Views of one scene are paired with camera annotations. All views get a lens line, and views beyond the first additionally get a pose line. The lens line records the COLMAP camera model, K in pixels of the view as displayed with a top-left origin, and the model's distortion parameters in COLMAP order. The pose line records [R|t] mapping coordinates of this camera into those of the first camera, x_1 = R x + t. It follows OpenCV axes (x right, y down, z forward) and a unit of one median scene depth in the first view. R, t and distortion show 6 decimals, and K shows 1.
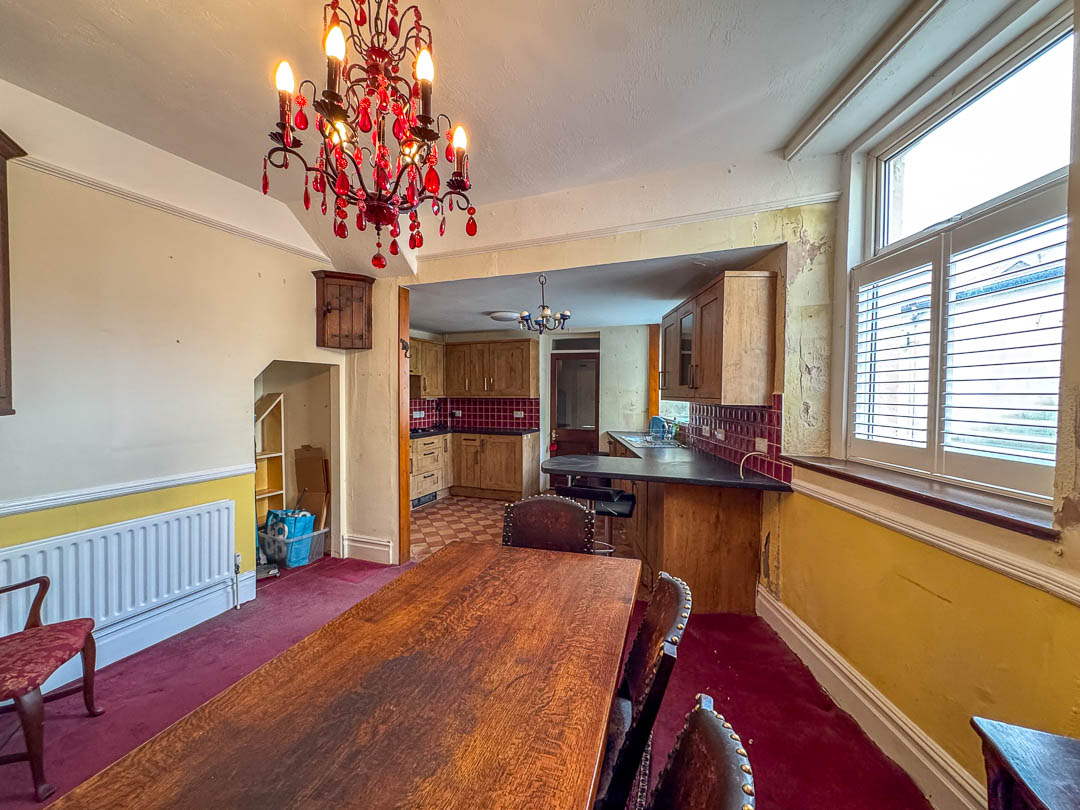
lens RADIAL K [[435.1, 0, 541.1], [0, 435.1, 405.7], [0, 0, 1]] dist [-0.000791, 0.000499]
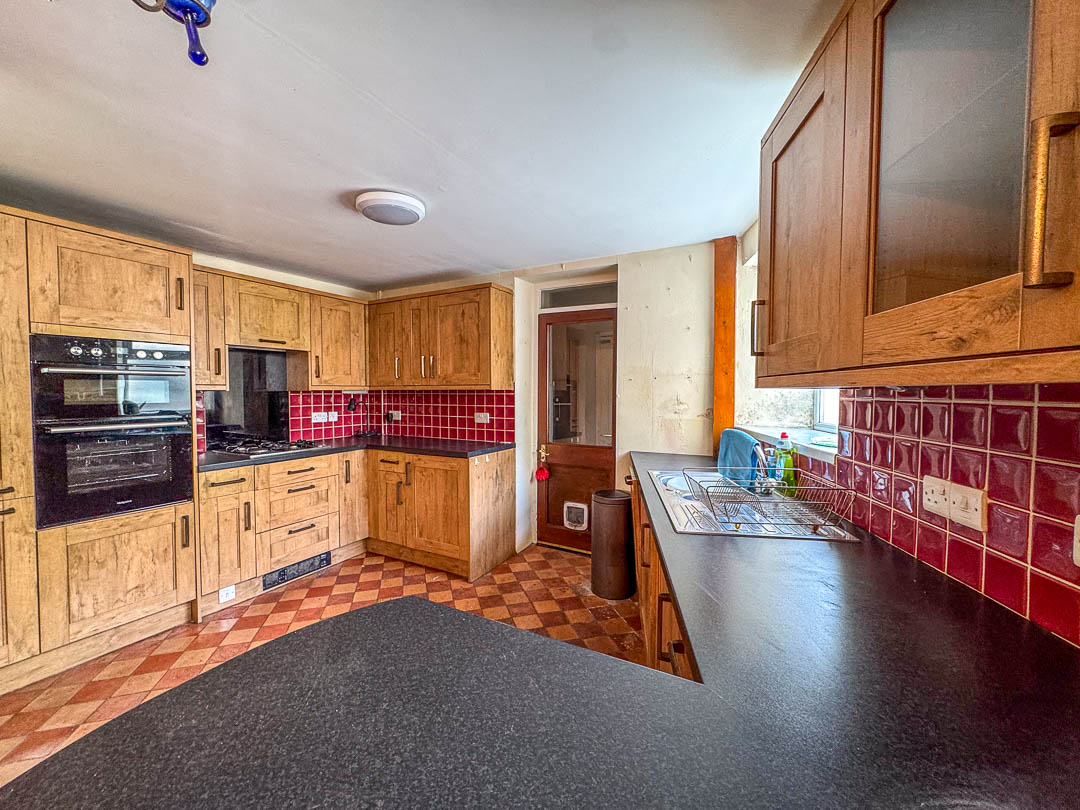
lens RADIAL K [[435.1, 0, 540.1], [0, 435.1, 403.9], [0, 0, 1]] dist [-0.000791, 0.000499]
pose [[0.992148, 0.002838, -0.125036, 0.108487], [-0.002558, 0.999994, 0.002404, -0.000837], [0.125043, -0.002066, 0.992149, 0.459933]]
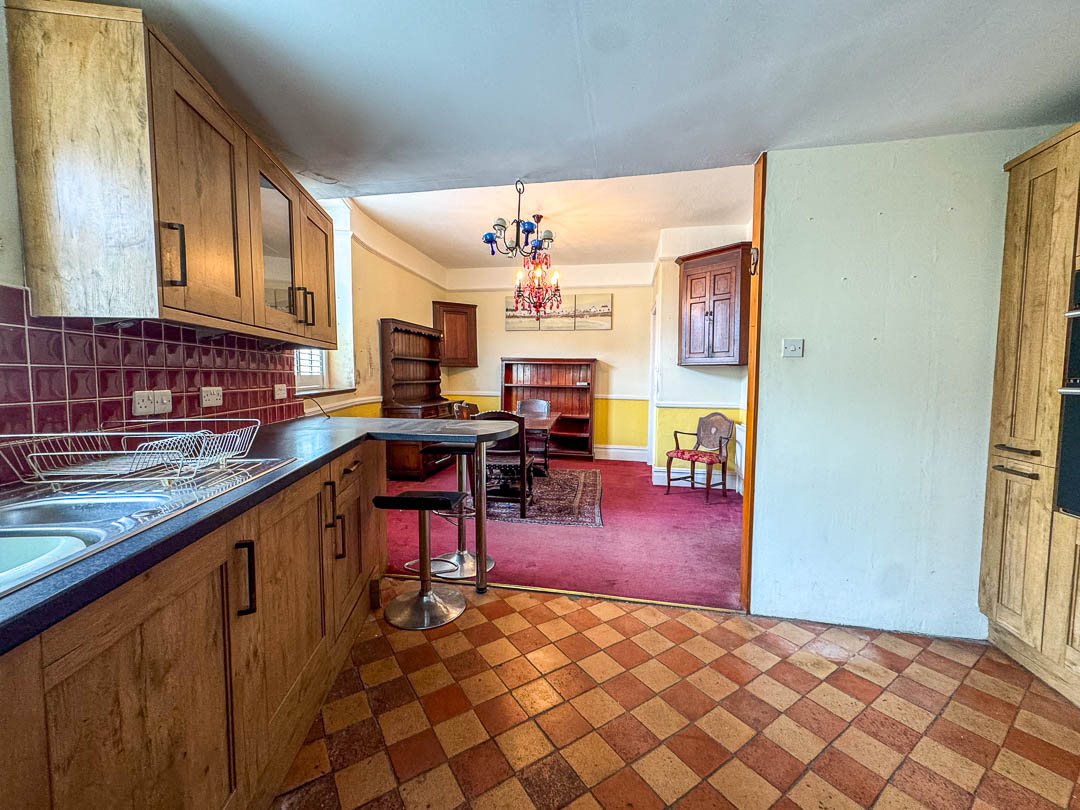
lens RADIAL K [[435.1, 0, 541.1], [0, 435.1, 411.4], [0, 0, 1]] dist [-0.000791, 0.000499]
pose [[-0.983311, -0.000734, -0.181933, 0.060419], [-0.019640, 0.994577, 0.102136, 0.012940], [0.180871, 0.104005, -0.977992, 0.942761]]
